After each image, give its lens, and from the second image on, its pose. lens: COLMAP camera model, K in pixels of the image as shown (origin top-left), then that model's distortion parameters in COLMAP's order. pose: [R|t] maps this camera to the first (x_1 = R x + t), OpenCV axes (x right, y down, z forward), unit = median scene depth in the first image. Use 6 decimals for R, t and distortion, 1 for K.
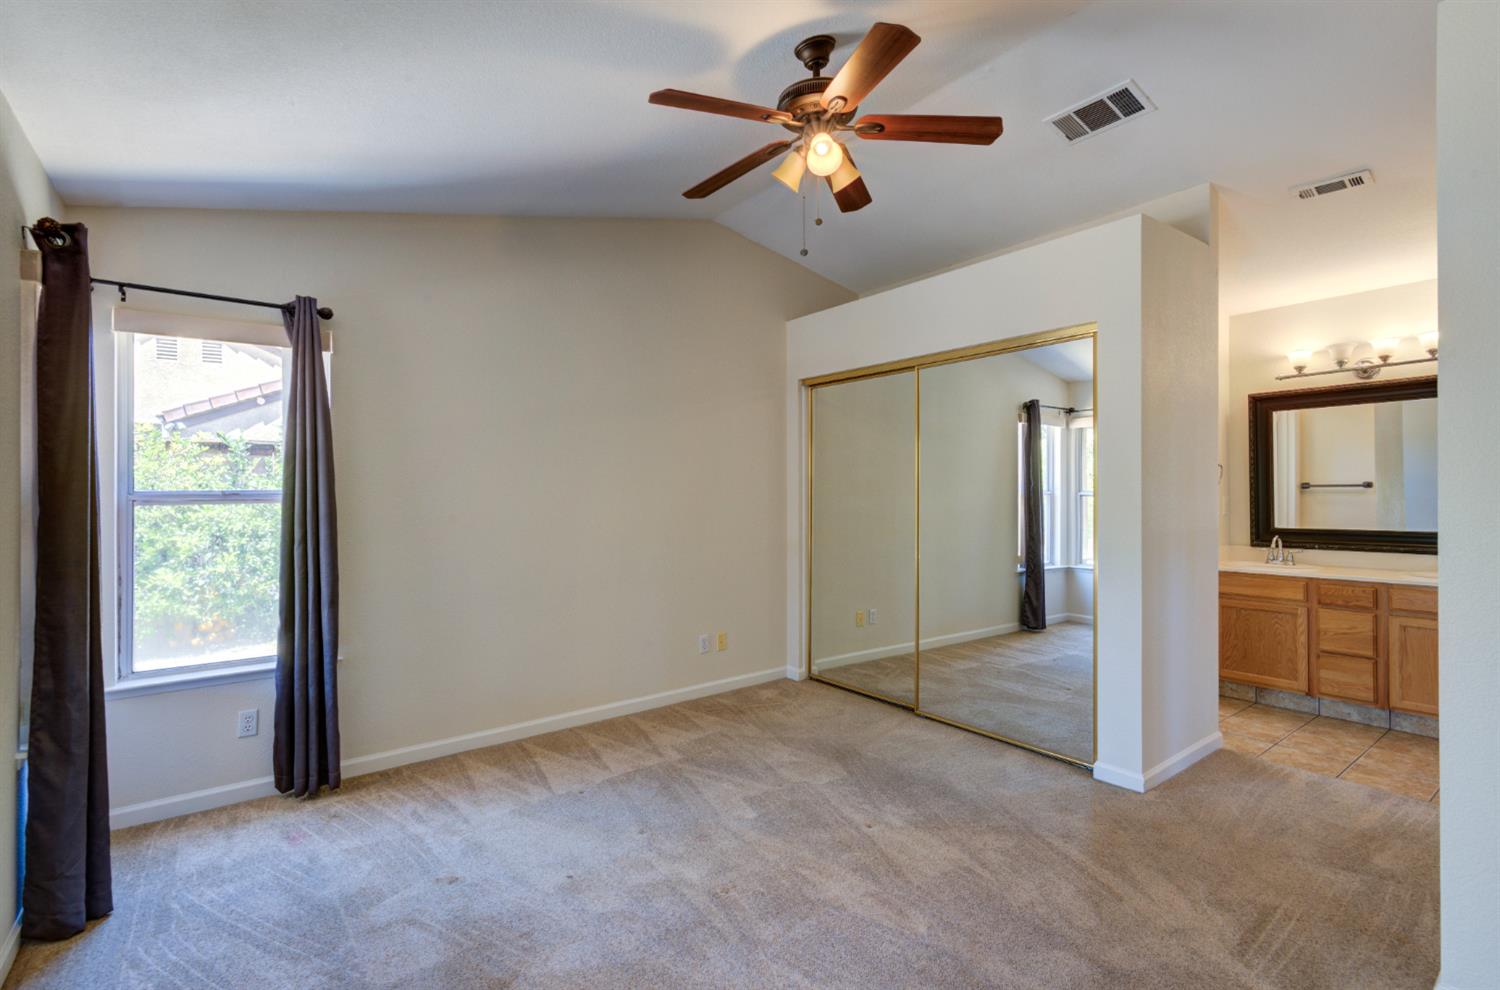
lens RADIAL K [[684.9, 0, 750.0], [0, 684.9, 495.0], [0, 0, 1]] dist [-0.002341, 0.000050]
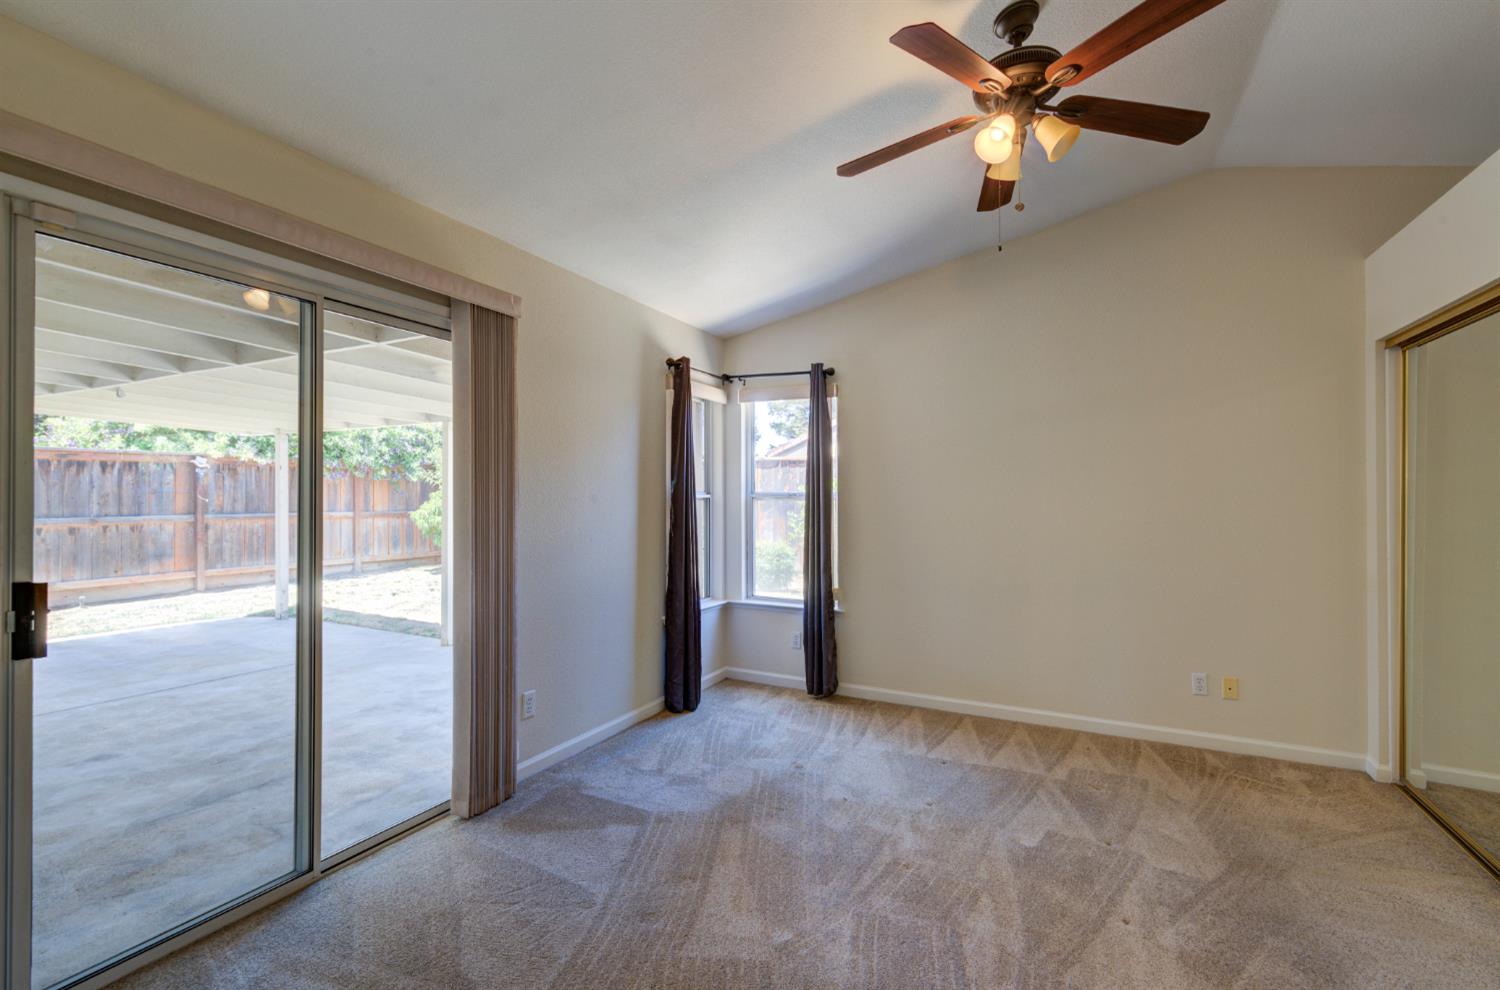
lens RADIAL K [[653.3, 0, 742.5], [0, 653.3, 507.4], [0, 0, 1]] dist [0.000242, 0.000284]
pose [[0.443320, 0.034344, -0.895705, 0.543775], [-0.017079, 0.999408, 0.029867, -0.015306], [0.896201, 0.002057, 0.443644, 0.212986]]
